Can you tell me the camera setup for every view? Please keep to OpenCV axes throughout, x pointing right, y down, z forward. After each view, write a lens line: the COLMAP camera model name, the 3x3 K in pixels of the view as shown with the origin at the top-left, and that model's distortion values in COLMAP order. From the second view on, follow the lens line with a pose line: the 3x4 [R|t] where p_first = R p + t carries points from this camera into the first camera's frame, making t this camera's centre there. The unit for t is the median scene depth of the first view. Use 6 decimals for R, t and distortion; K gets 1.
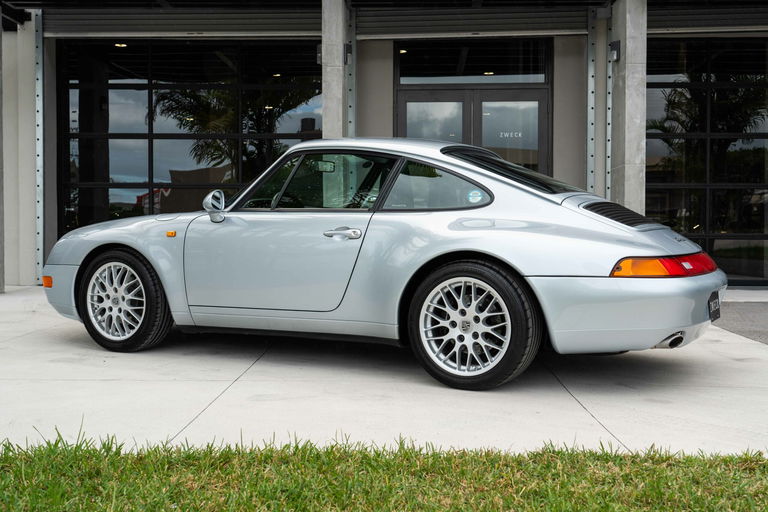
lens RADIAL K [[901.6, 0, 381.6], [0, 901.6, 237.9], [0, 0, 1]] dist [0.039213, 0.000000]
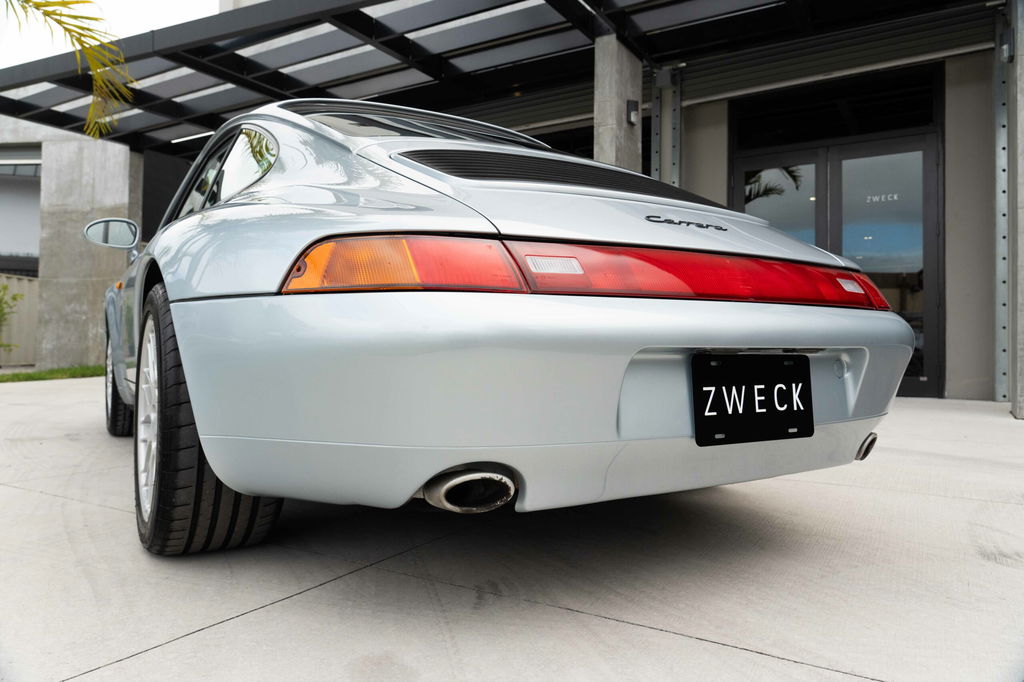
lens RADIAL K [[747.0, 0, 510.4], [0, 747.0, 341.5], [0, 0, 1]] dist [0.009778, 0.007405]
pose [[0.880632, -0.005327, -0.473770, 0.330757], [-0.004795, 0.999785, -0.020156, 0.046673], [0.473776, 0.020022, 0.880418, 0.563766]]
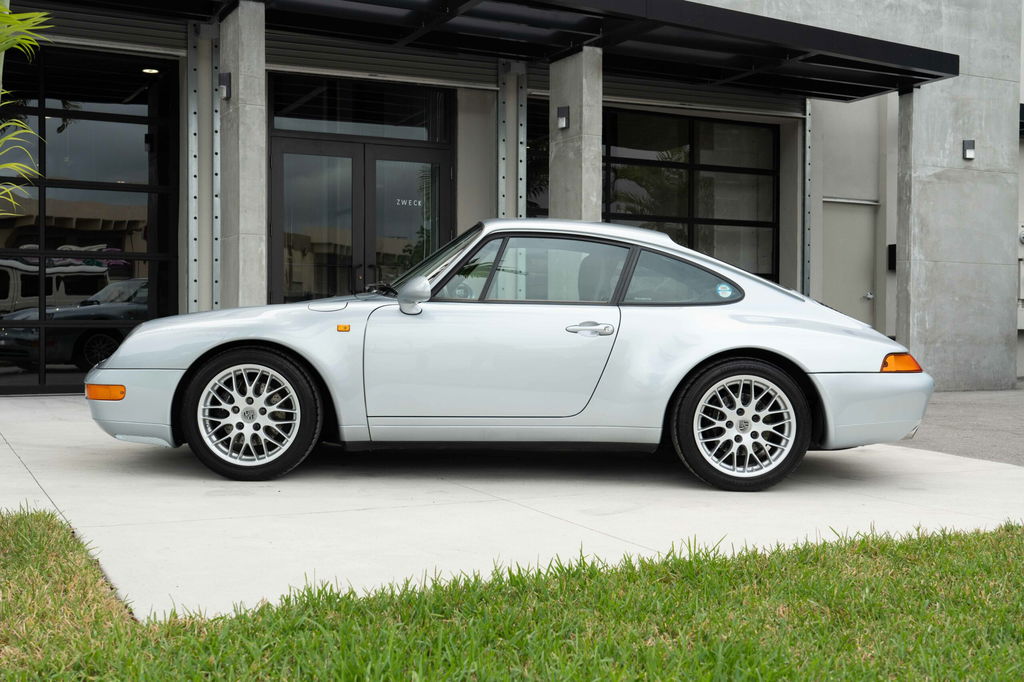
lens RADIAL K [[1218.9, 0, 517.8], [0, 1218.9, 336.5], [0, 0, 1]] dist [-0.011046, 0.000000]
pose [[0.869723, -0.001057, 0.493539, -0.609909], [-0.003740, 0.999955, 0.008733, -0.006926], [-0.493526, -0.009441, 0.869680, -0.013675]]
